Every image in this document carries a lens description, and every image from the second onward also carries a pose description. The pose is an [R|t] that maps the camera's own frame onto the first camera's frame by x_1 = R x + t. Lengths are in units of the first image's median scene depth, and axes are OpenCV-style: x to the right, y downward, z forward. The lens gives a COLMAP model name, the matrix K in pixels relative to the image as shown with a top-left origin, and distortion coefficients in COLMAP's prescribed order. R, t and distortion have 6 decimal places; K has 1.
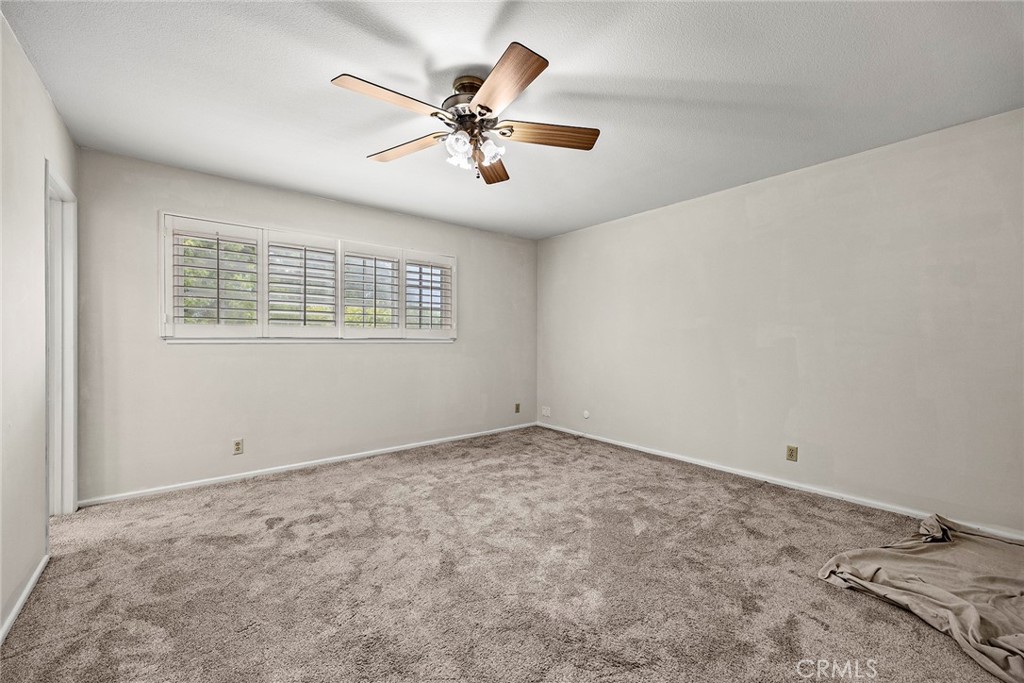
lens RADIAL K [[391.6, 0, 514.4], [0, 391.6, 337.4], [0, 0, 1]] dist [-0.003391, -0.000194]
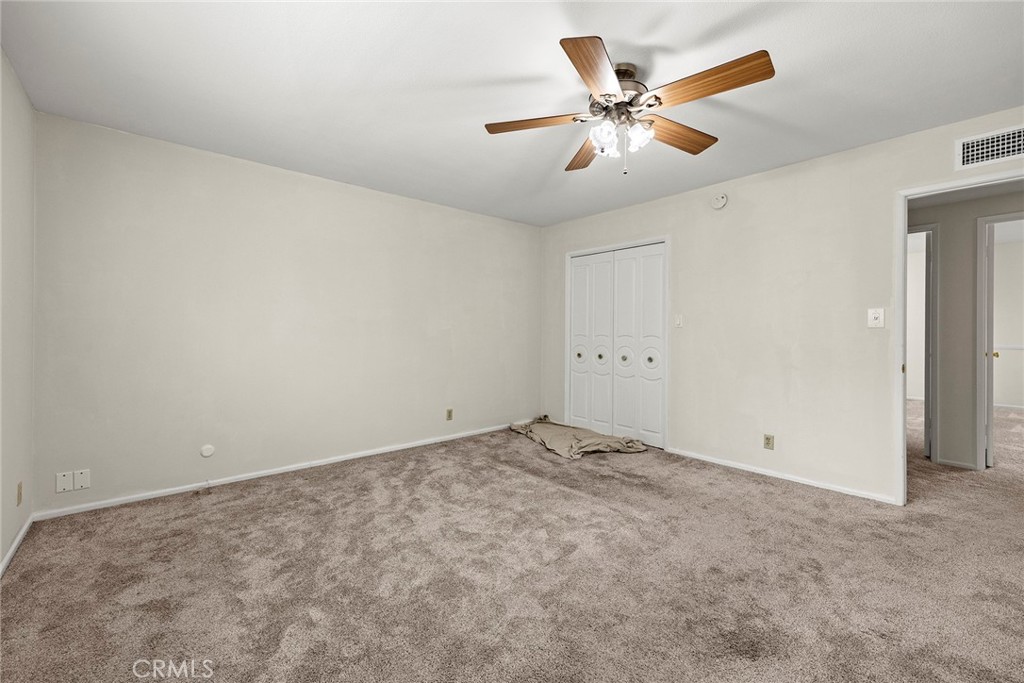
lens RADIAL K [[395.1, 0, 517.0], [0, 395.1, 326.5], [0, 0, 1]] dist [0.023361, -0.000031]
pose [[0.022080, 0.009900, 0.999707, -0.605996], [-0.004243, 0.999943, -0.009809, 0.003357], [-0.999747, -0.004026, 0.022120, 0.665529]]
